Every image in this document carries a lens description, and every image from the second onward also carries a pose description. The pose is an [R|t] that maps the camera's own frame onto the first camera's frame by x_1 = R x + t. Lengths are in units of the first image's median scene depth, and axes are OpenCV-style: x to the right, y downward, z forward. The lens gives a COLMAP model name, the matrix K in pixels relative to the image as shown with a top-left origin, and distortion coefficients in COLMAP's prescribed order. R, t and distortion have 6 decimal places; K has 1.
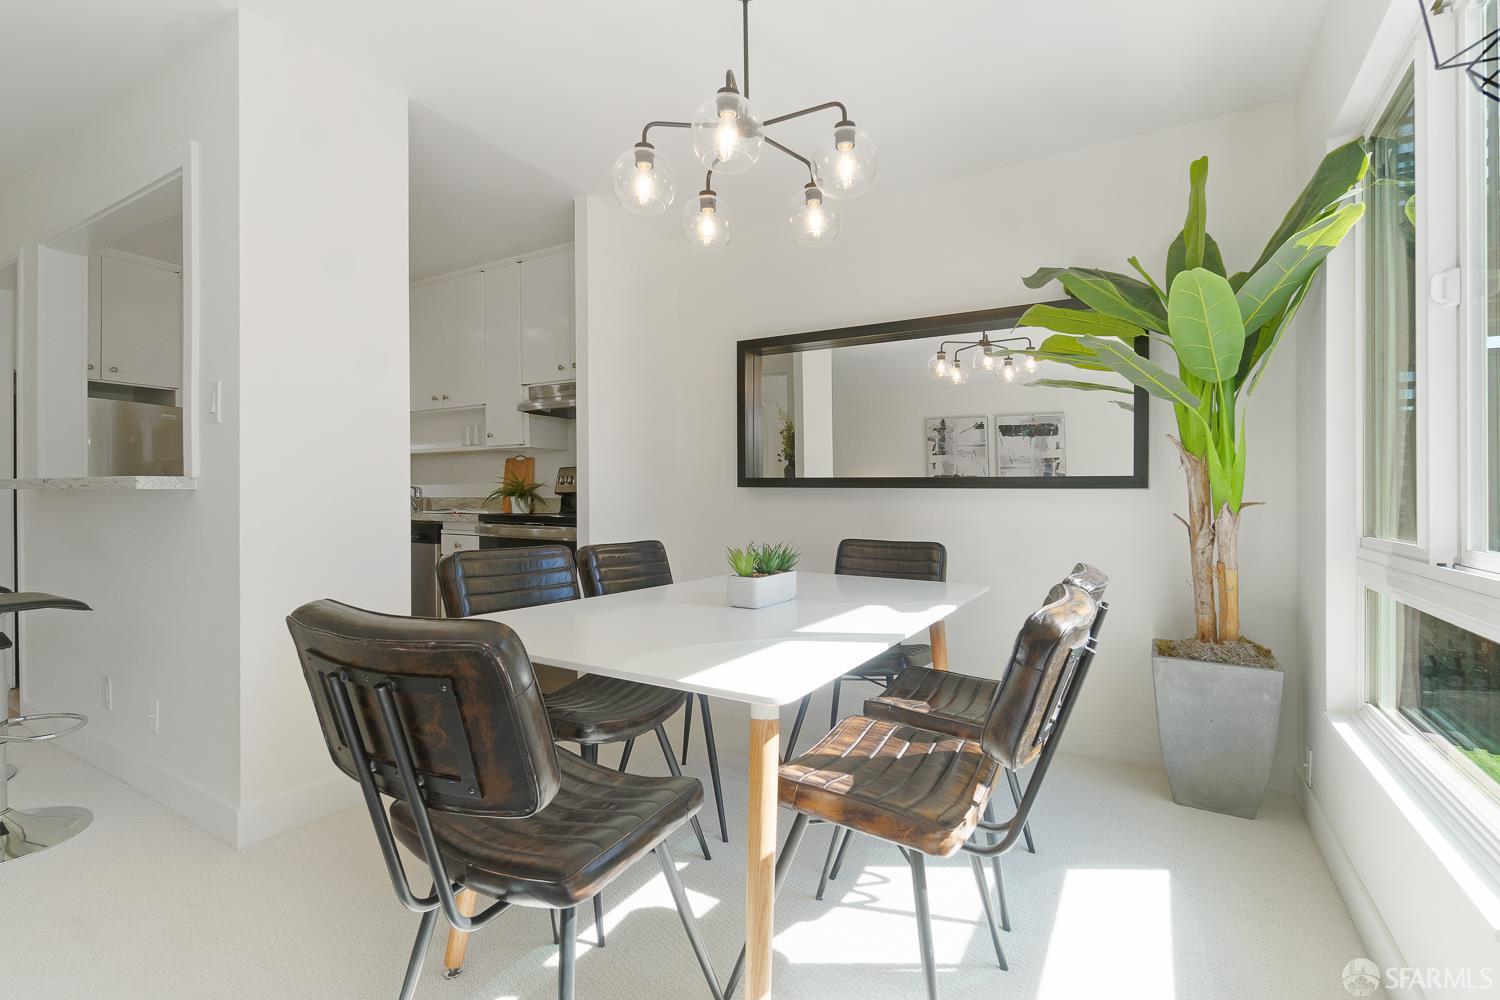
lens RADIAL K [[670.7, 0, 755.3], [0, 670.7, 510.5], [0, 0, 1]] dist [-0.007837, -0.000756]
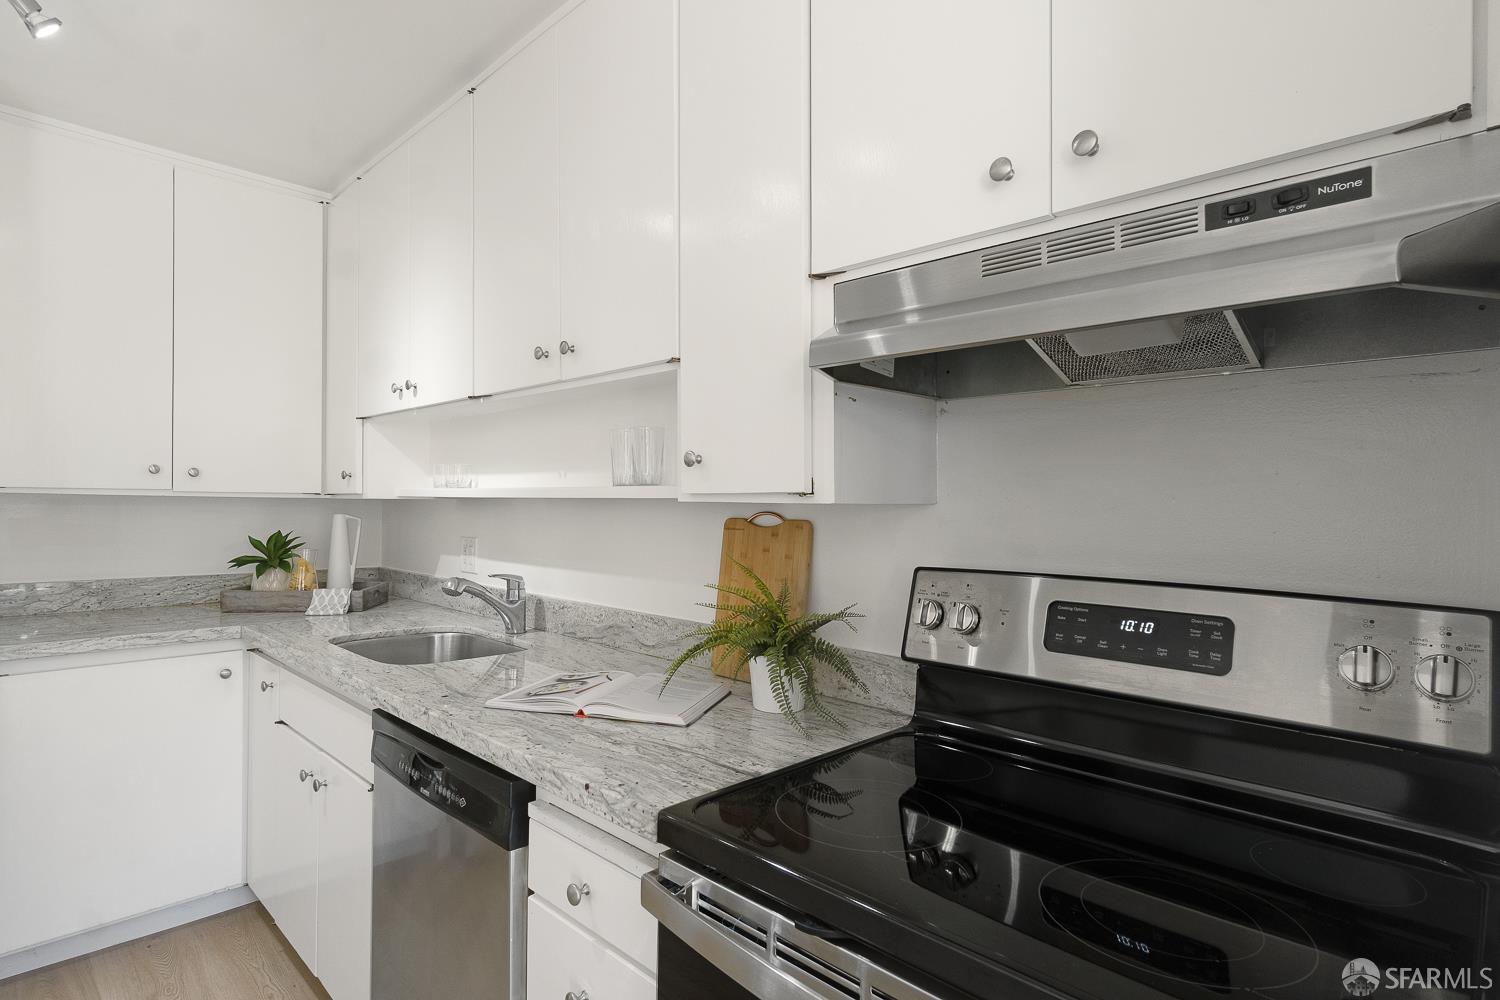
lens RADIAL K [[779.9, 0, 758.1], [0, 779.9, 508.1], [0, 0, 1]] dist [-0.006611, 0.002517]
pose [[0.970286, 0.006035, -0.241886, -0.416952], [-0.008611, 0.999917, -0.009592, -0.129416], [0.241808, 0.011390, 0.970257, 0.984359]]
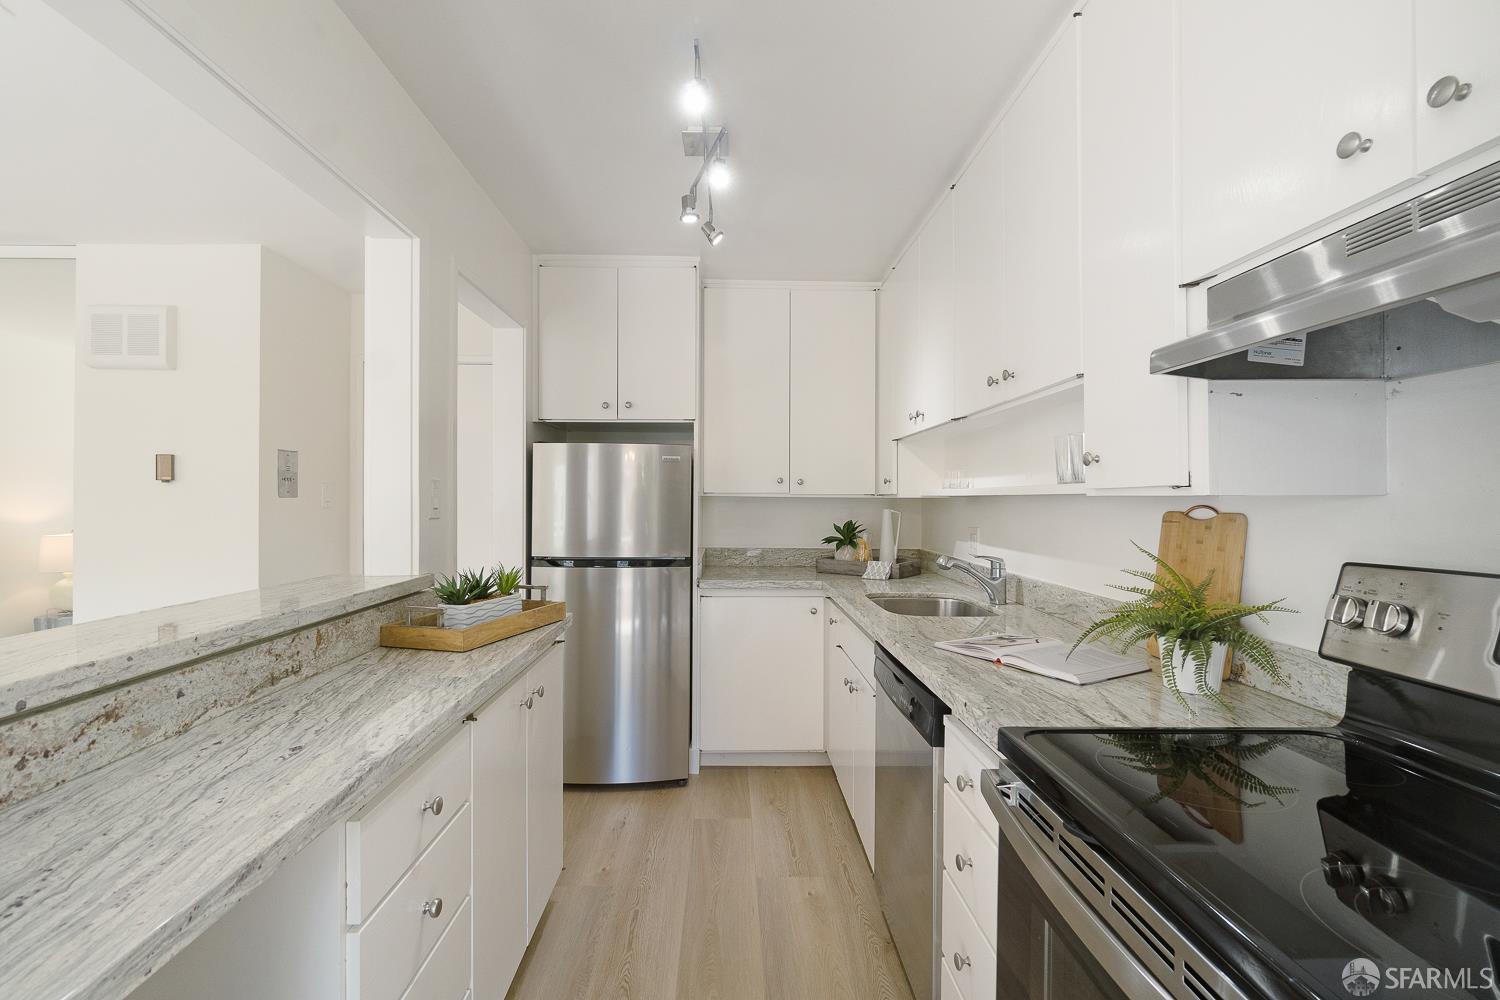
lens RADIAL K [[670.7, 0, 751.0], [0, 670.7, 511.7], [0, 0, 1]] dist [-0.007837, -0.000756]
pose [[0.529811, 0.011341, -0.848040, -0.284300], [-0.013255, 0.999899, 0.005091, -0.124783], [0.848012, 0.008544, 0.529908, 0.976869]]
